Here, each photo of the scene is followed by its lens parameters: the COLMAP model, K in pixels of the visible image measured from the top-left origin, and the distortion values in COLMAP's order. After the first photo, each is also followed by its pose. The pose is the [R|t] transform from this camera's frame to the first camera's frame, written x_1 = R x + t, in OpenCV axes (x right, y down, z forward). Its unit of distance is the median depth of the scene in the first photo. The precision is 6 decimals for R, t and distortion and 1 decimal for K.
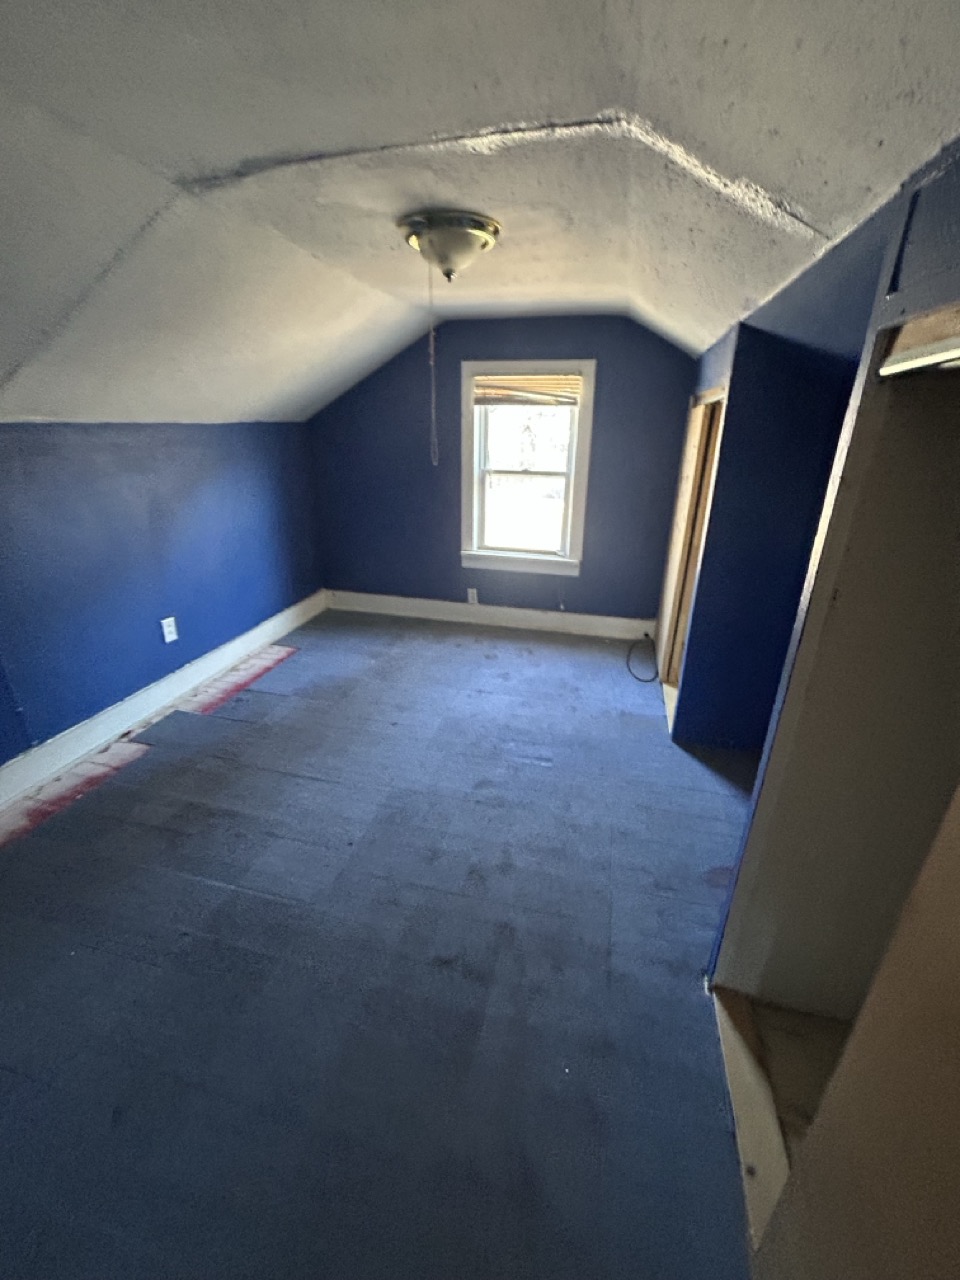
lens RADIAL K [[520.7, 0, 489.0], [0, 520.7, 632.2], [0, 0, 1]] dist [-0.000022, 0.000179]
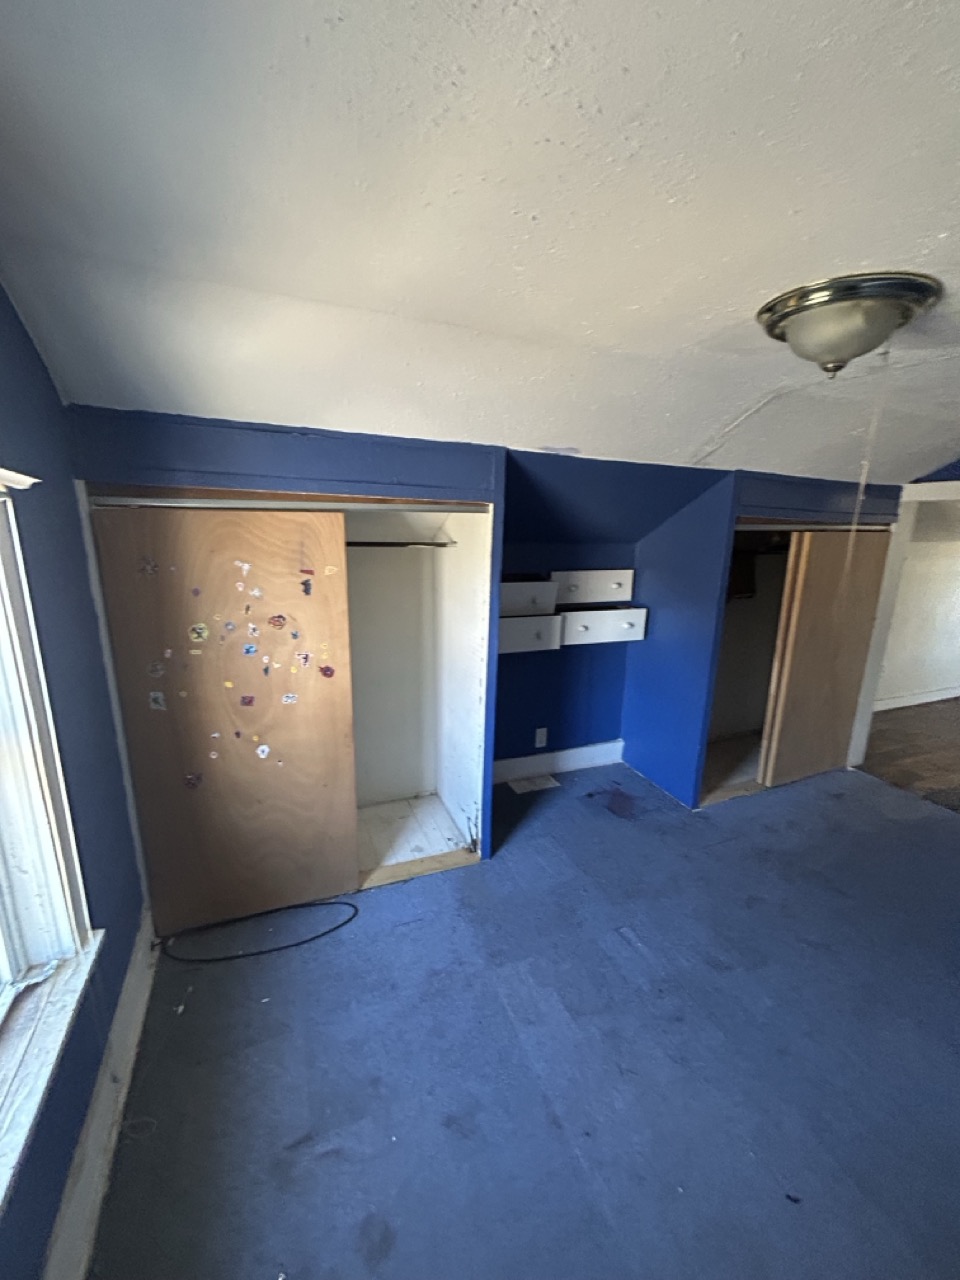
lens RADIAL K [[520.7, 0, 480.9], [0, 520.7, 642.2], [0, 0, 1]] dist [-0.000022, 0.000179]
pose [[-0.592390, -0.220993, 0.774749, -0.310957], [0.261918, 0.856579, 0.444603, -0.607260], [-0.761888, 0.466299, -0.449547, 1.396809]]
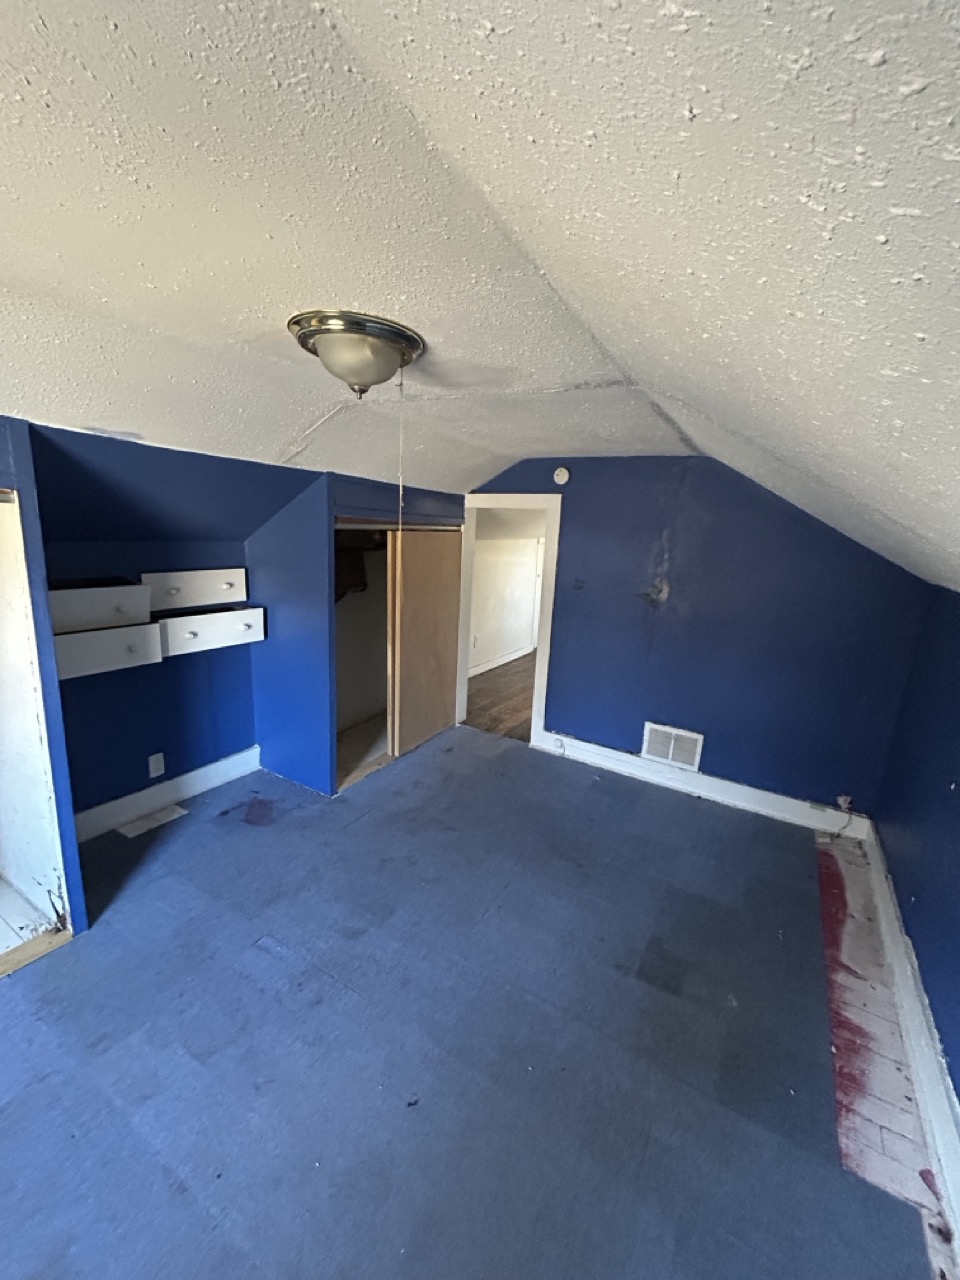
lens RADIAL K [[520.7, 0, 485.6], [0, 520.7, 641.7], [0, 0, 1]] dist [-0.000022, 0.000179]
pose [[-0.957567, -0.127322, 0.258563, -0.388513], [0.037728, 0.834034, 0.550422, -0.601112], [-0.285731, 0.536821, -0.793840, 1.353160]]
